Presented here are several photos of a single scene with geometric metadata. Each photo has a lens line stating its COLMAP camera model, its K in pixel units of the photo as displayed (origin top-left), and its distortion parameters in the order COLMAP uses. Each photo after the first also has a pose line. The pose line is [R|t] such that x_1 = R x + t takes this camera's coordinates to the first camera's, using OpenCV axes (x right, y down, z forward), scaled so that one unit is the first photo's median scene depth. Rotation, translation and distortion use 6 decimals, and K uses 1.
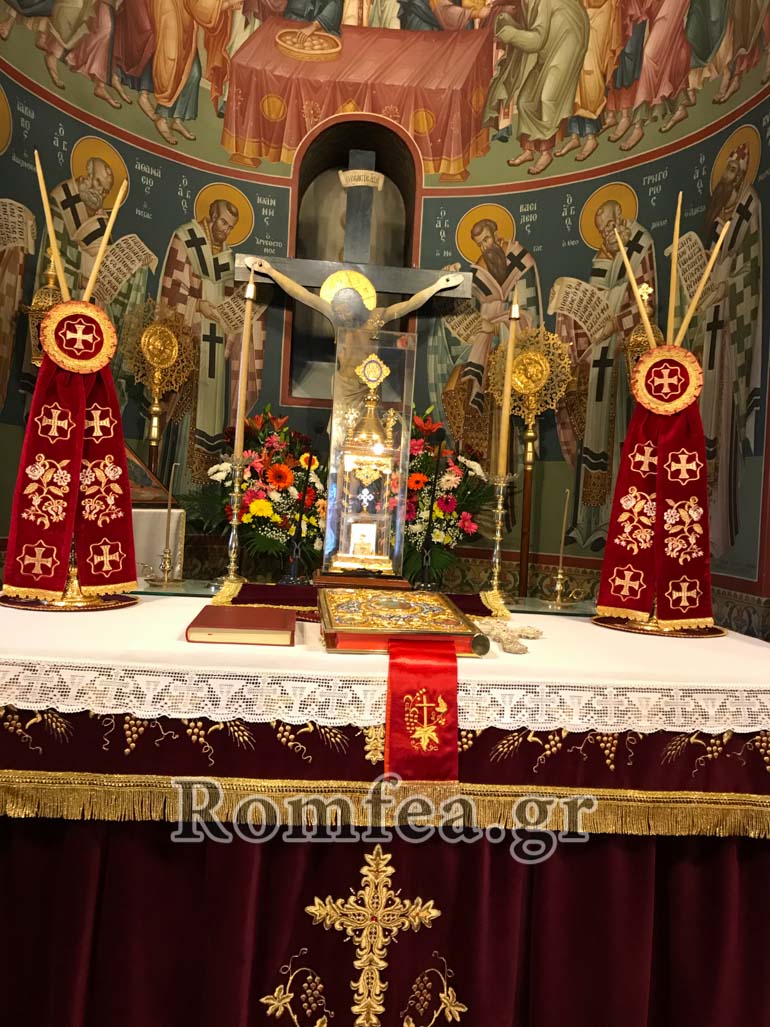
lens RADIAL K [[828.1, 0, 385.0], [0, 828.1, 513.5], [0, 0, 1]] dist [0.007388, 0.008399]
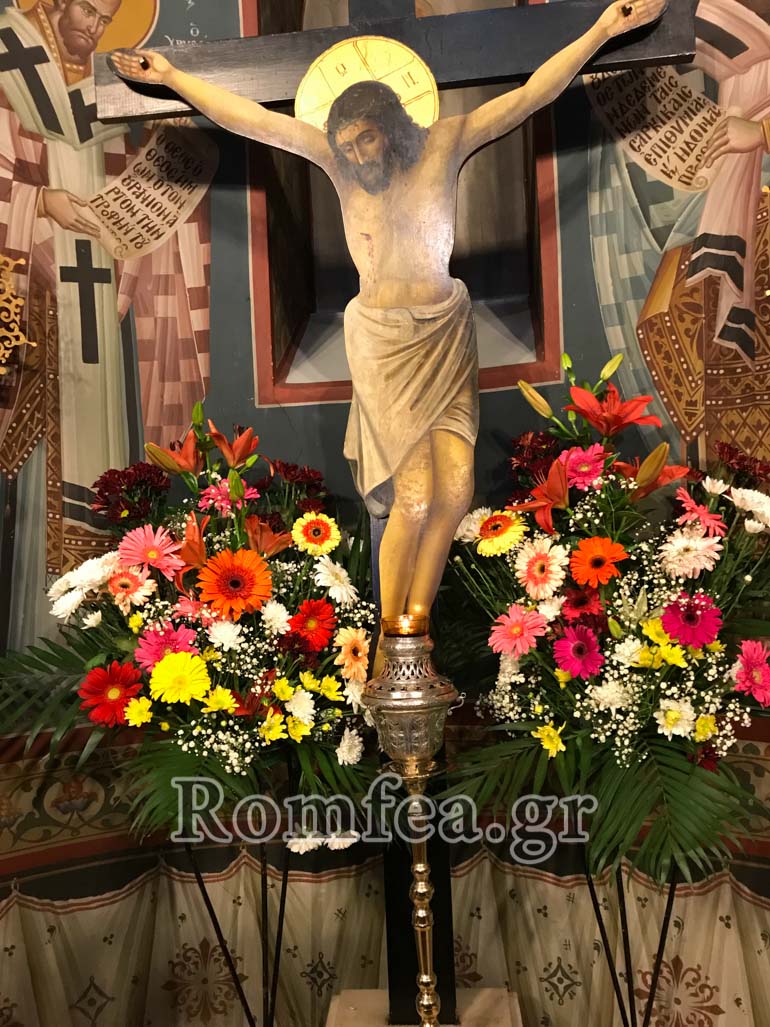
lens RADIAL K [[828.1, 0, 385.0], [0, 828.1, 513.5], [0, 0, 1]] dist [0.007388, 0.008399]
pose [[0.972865, -0.099537, -0.208870, 0.028219], [0.094537, 0.994947, -0.033812, -0.060037], [0.211180, 0.013149, 0.977359, 0.663755]]
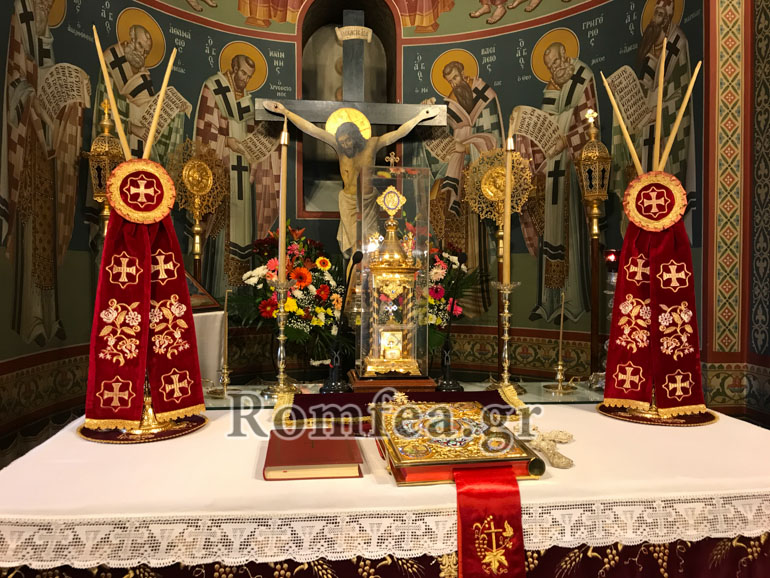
lens RADIAL K [[620.9, 0, 380.4], [0, 620.9, 284.4], [0, 0, 1]] dist [0.007388, 0.008399]
pose [[0.998165, -0.052680, 0.029853, -0.038912], [0.052447, 0.998587, 0.008532, -0.038052], [-0.030260, -0.006950, 0.999518, 0.074808]]
